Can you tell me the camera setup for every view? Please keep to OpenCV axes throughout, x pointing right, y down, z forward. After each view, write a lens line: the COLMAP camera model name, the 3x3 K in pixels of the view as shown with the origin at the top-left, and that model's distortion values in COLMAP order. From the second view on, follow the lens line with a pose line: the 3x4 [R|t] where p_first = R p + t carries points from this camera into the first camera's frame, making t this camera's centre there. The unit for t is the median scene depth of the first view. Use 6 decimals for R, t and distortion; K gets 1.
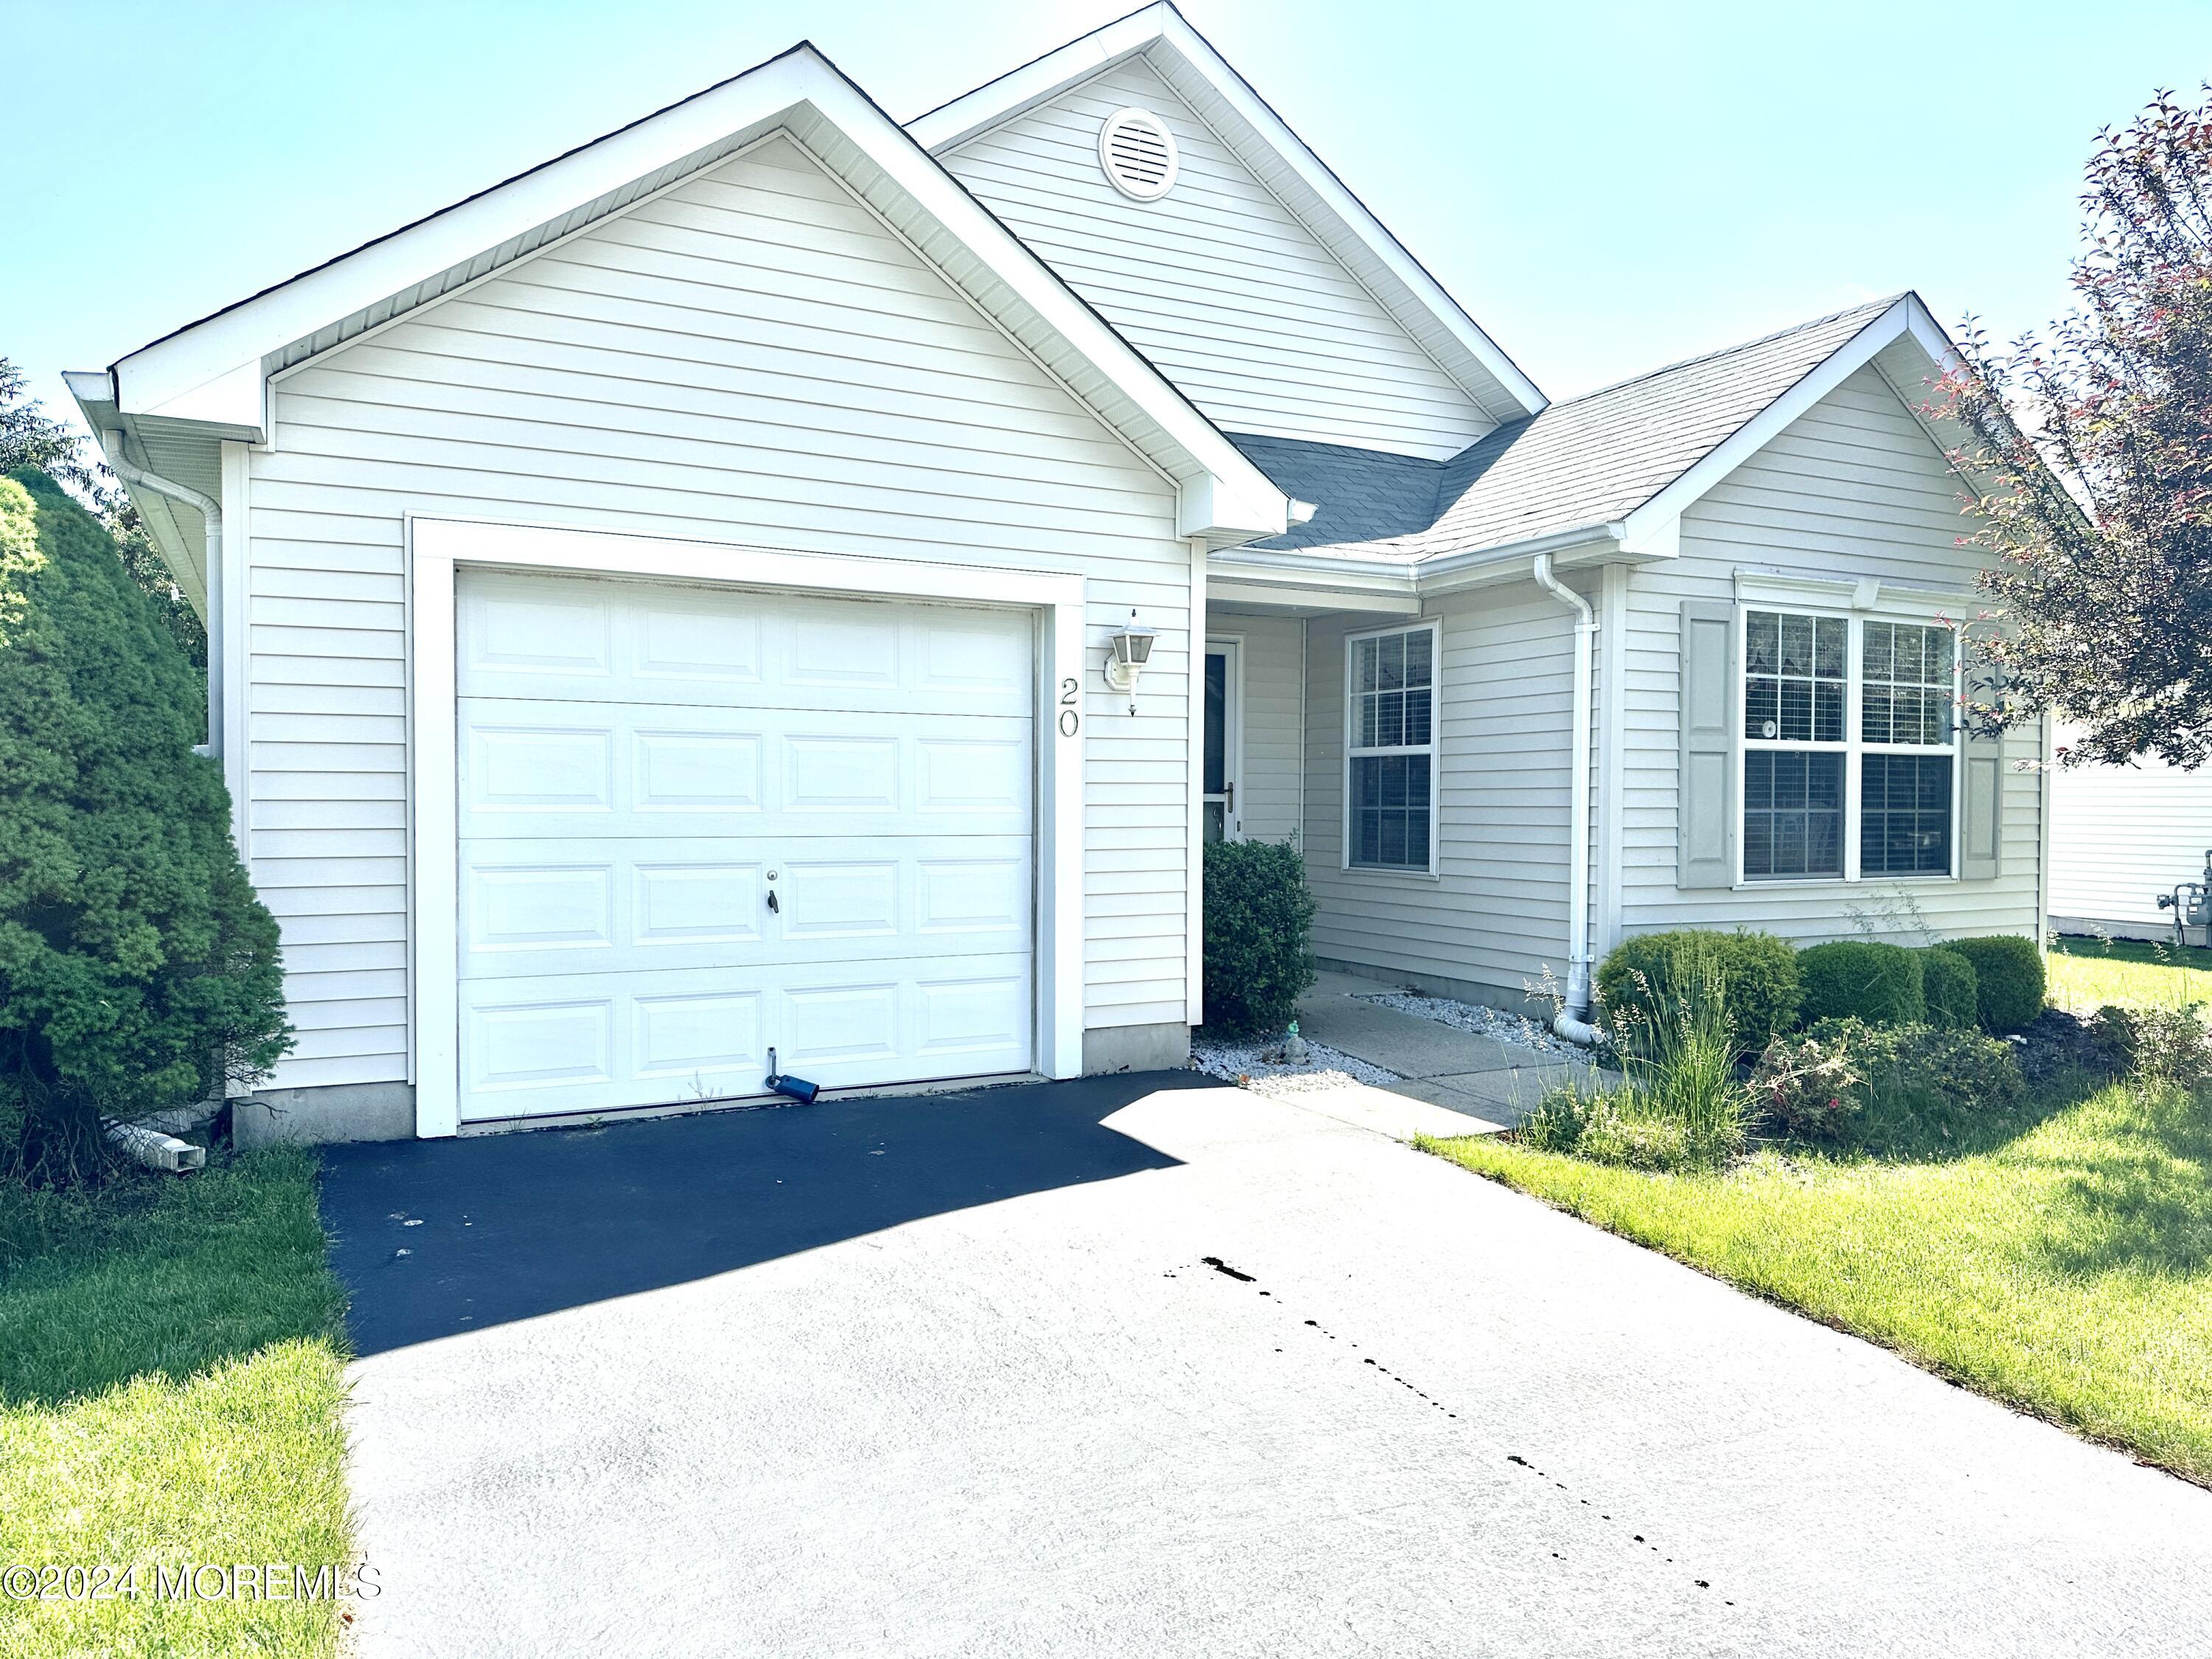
lens RADIAL K [[1546.2, 0, 1106.0], [0, 1546.2, 829.5], [0, 0, 1]] dist [0.144415, -0.233576]
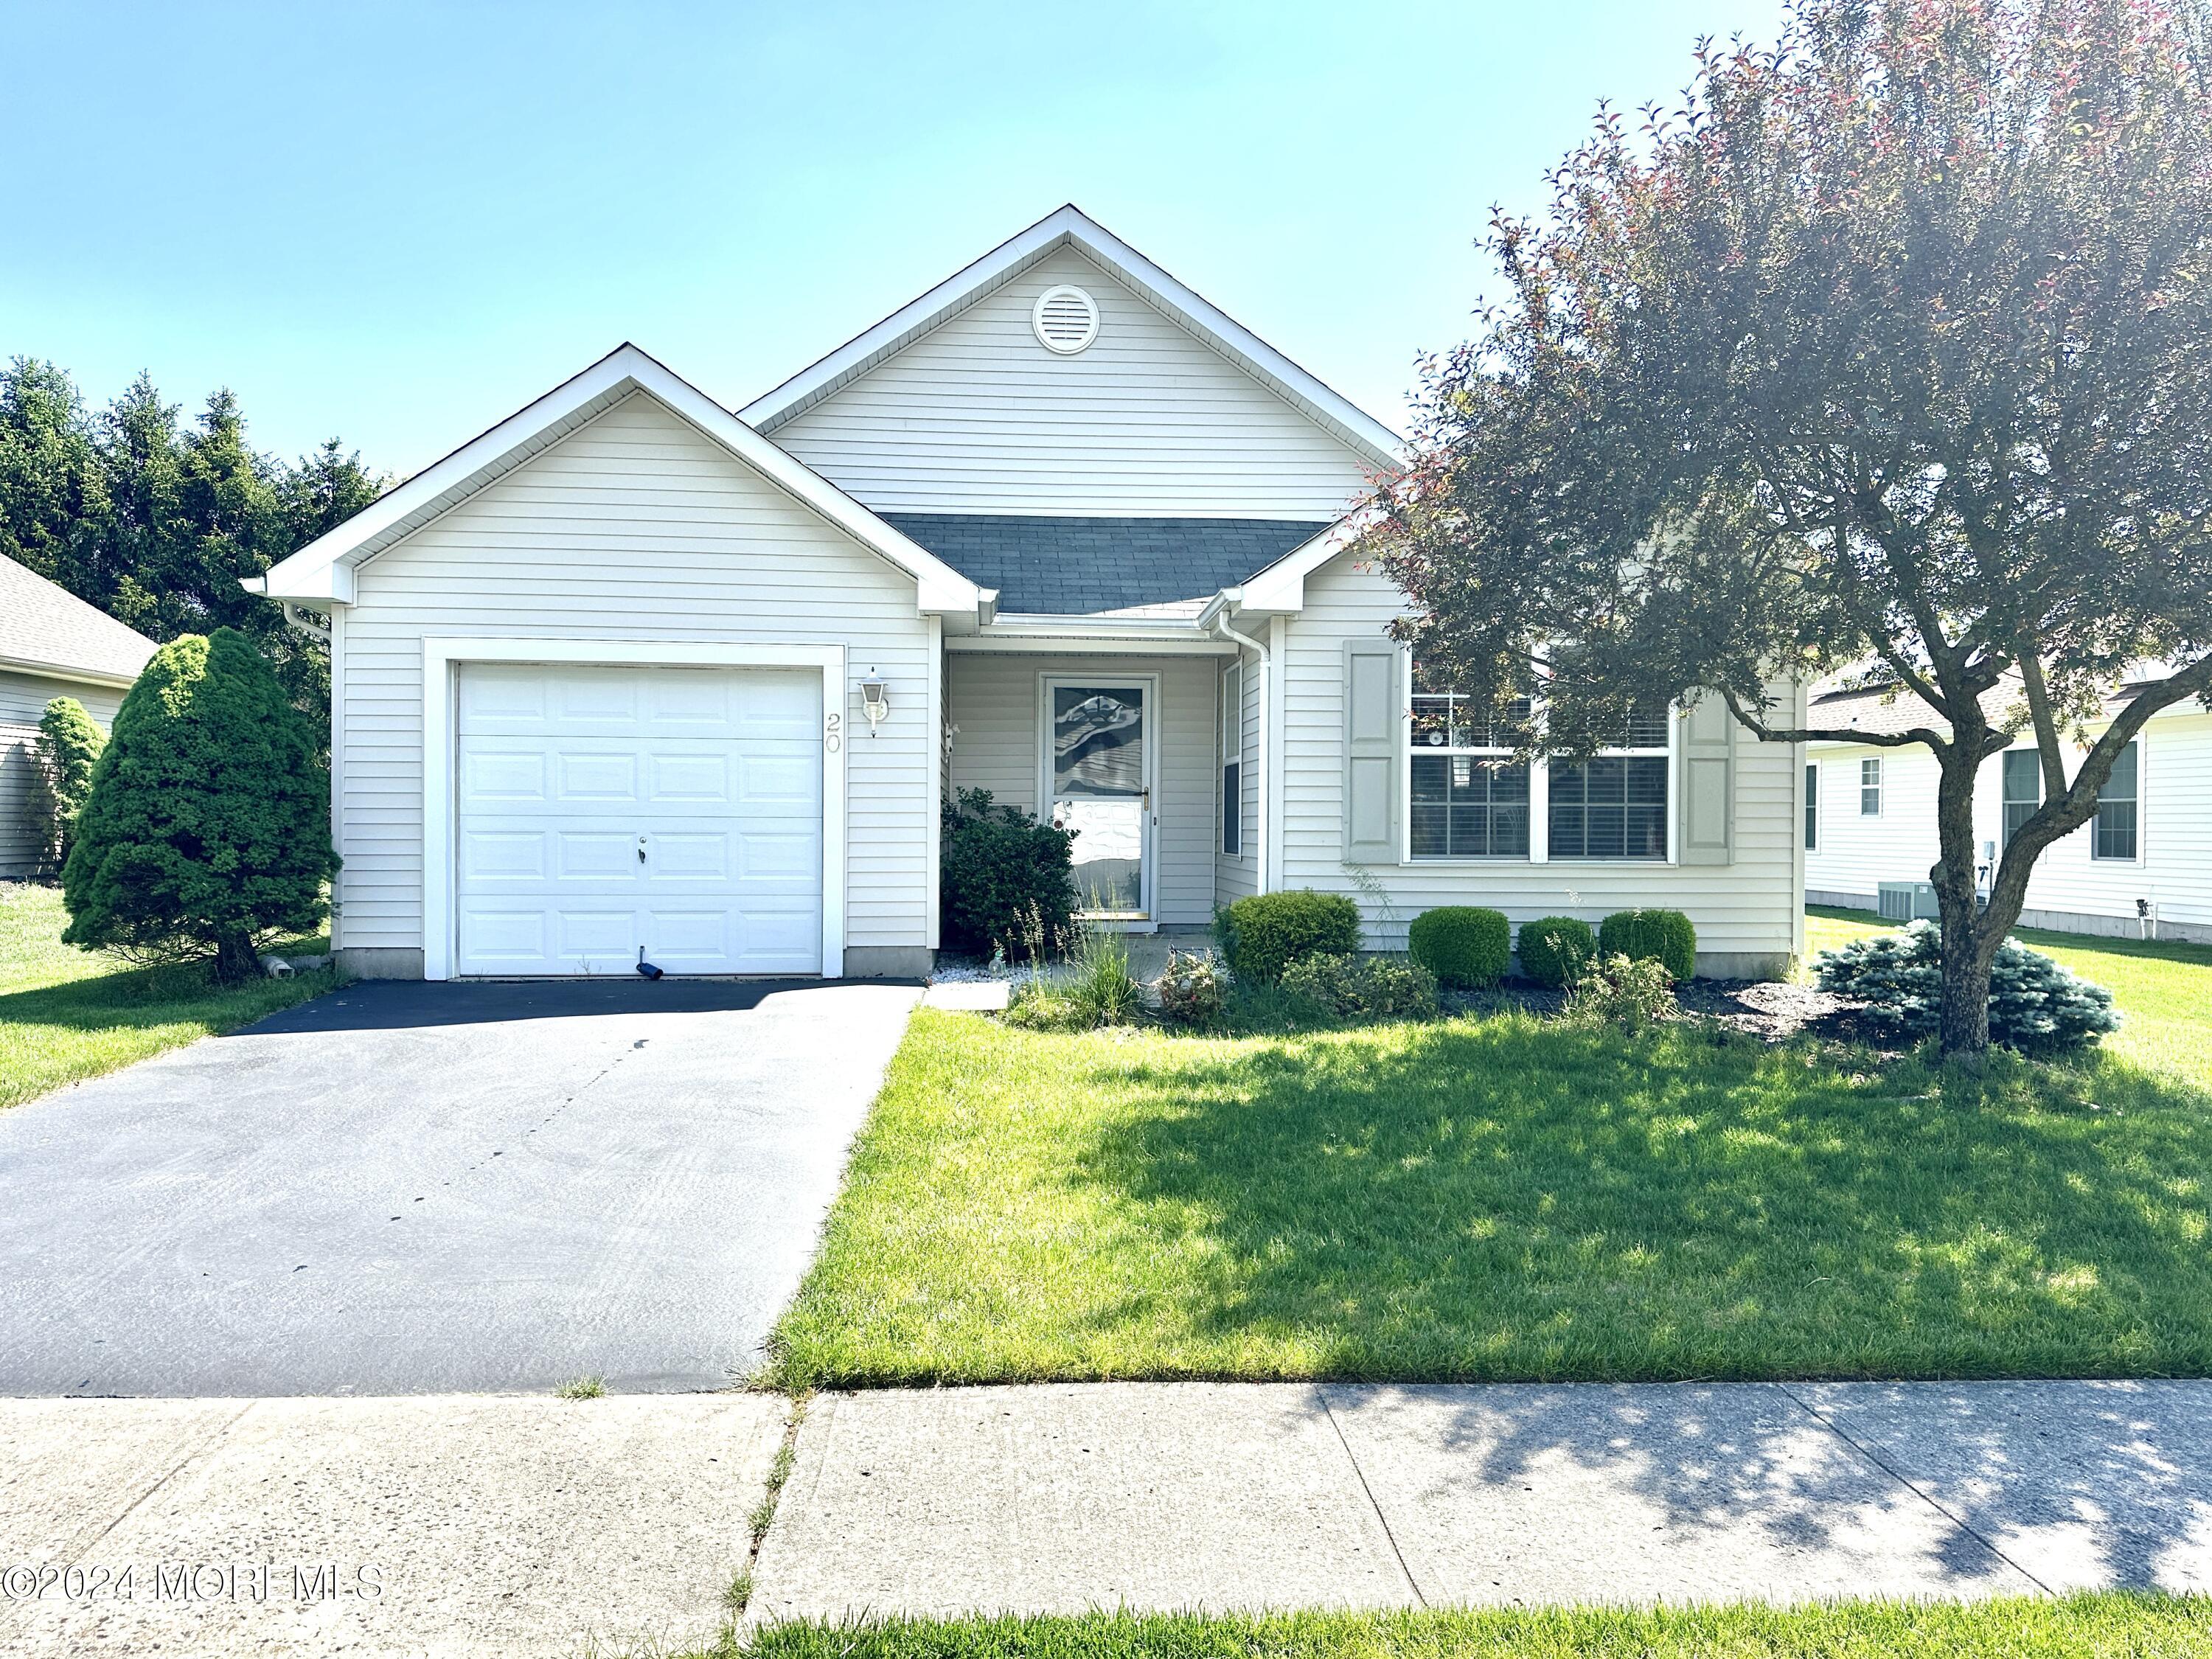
lens RADIAL K [[1543.5, 0, 1106.0], [0, 1543.5, 829.5], [0, 0, 1]] dist [0.202287, -0.403623]
pose [[0.915057, 0.002439, -0.403316, 0.846316], [-0.009306, 0.999843, -0.015068, 0.036843], [0.403216, 0.017542, 0.914937, -0.288964]]
